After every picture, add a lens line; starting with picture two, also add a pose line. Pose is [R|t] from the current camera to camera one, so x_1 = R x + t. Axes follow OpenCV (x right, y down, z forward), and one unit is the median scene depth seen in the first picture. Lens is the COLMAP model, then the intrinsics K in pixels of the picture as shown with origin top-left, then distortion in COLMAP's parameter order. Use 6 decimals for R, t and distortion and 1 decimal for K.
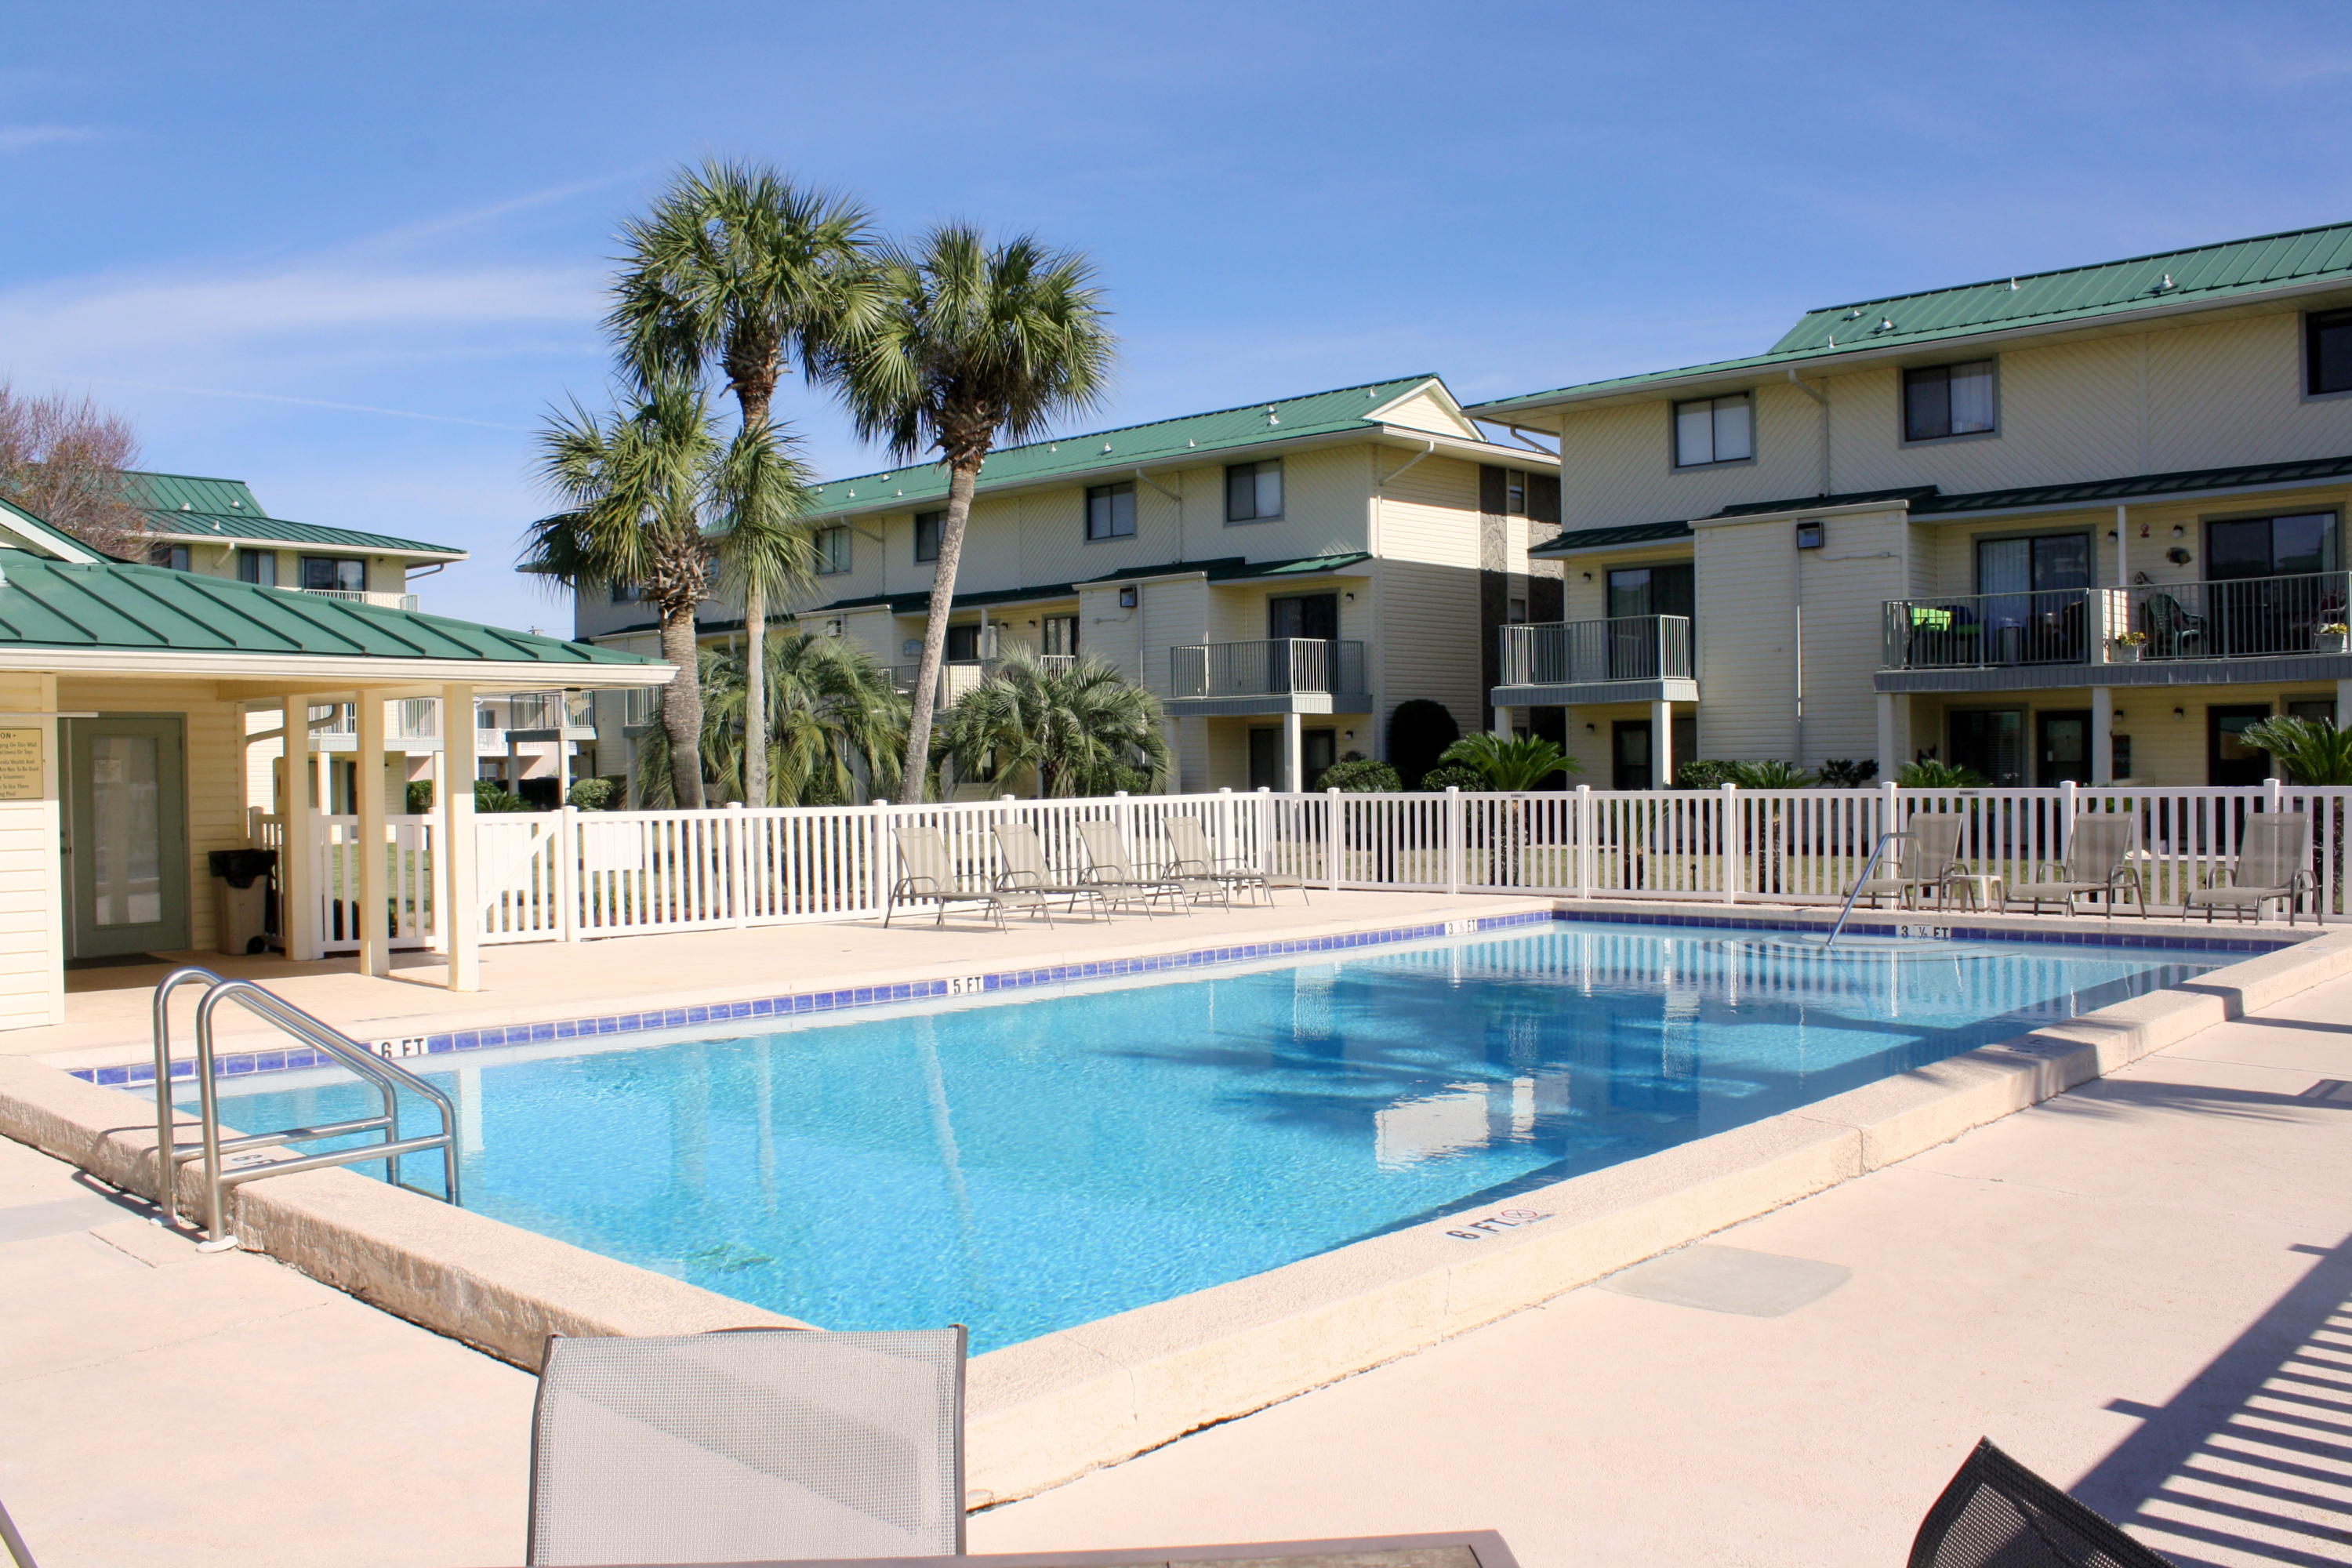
lens RADIAL K [[1974.1, 0, 1174.3], [0, 1974.1, 748.5], [0, 0, 1]] dist [-0.097545, -0.002201]
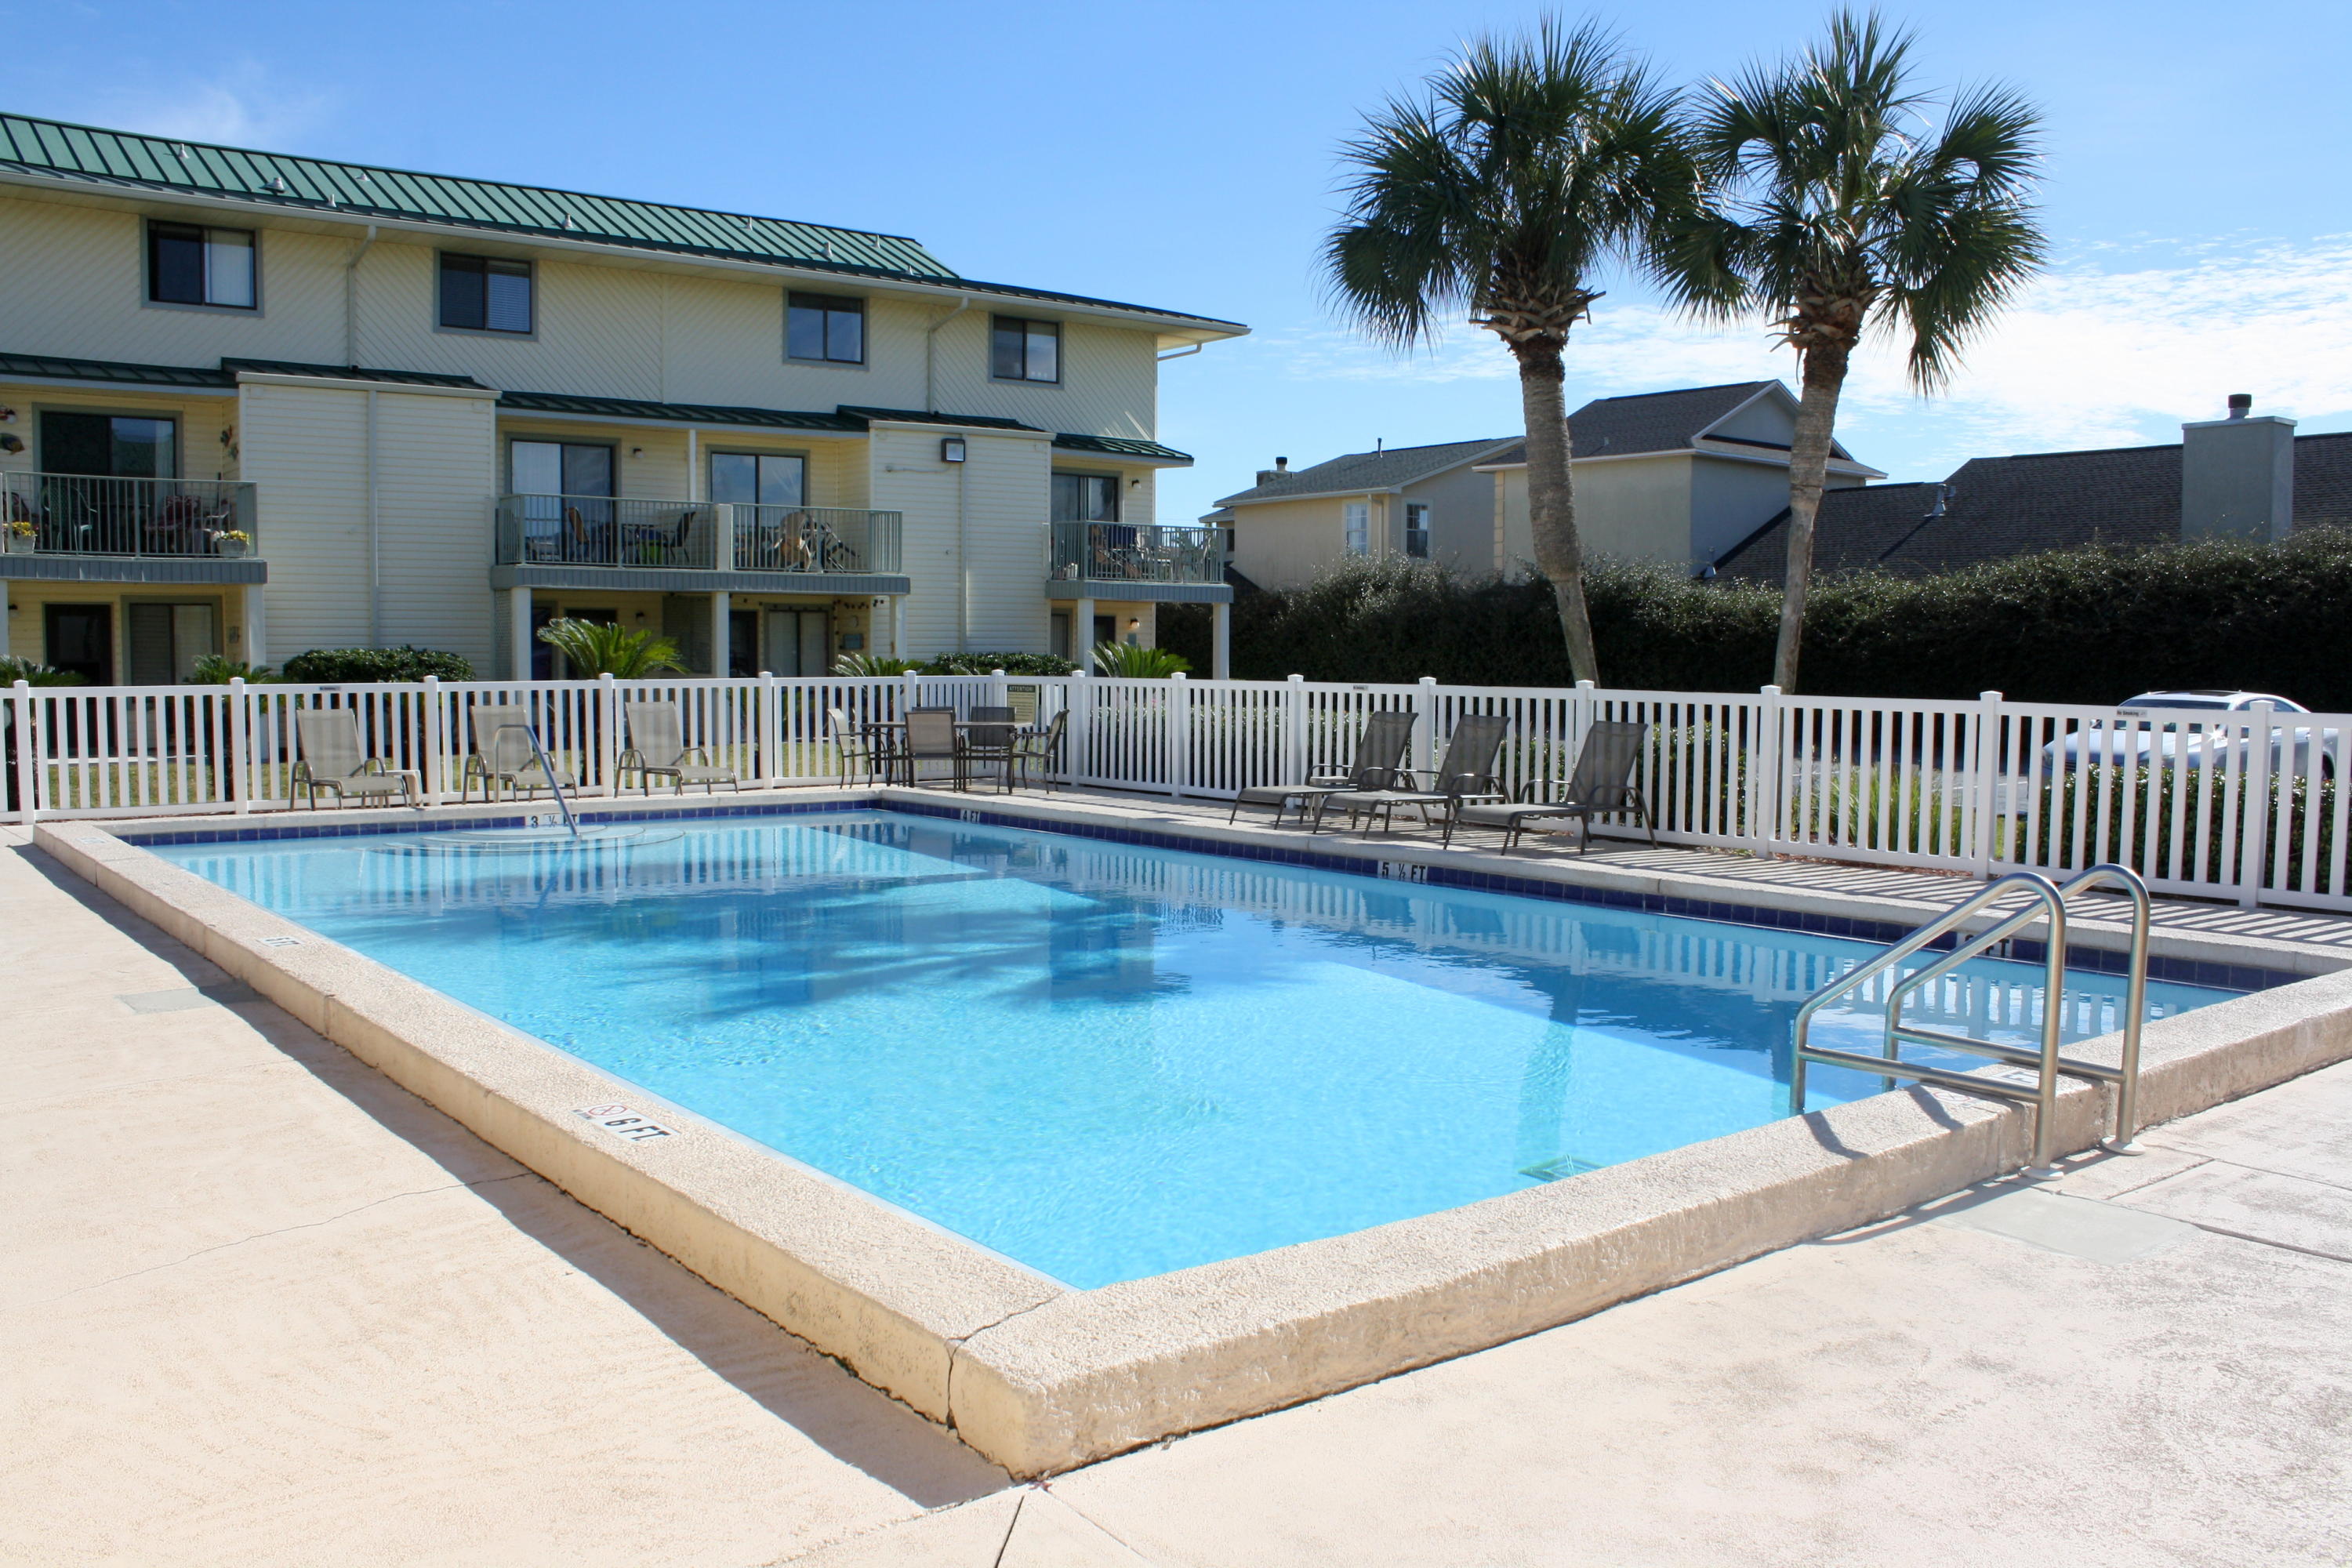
lens RADIAL K [[1911.5, 0, 1176.0], [0, 1911.5, 784.0], [0, 0, 1]] dist [-0.067699, 0.004459]
pose [[0.155260, -0.052705, 0.986467, -0.526929], [-0.014036, 0.998357, 0.055550, 0.014494], [-0.987774, -0.022471, 0.154265, 0.501630]]
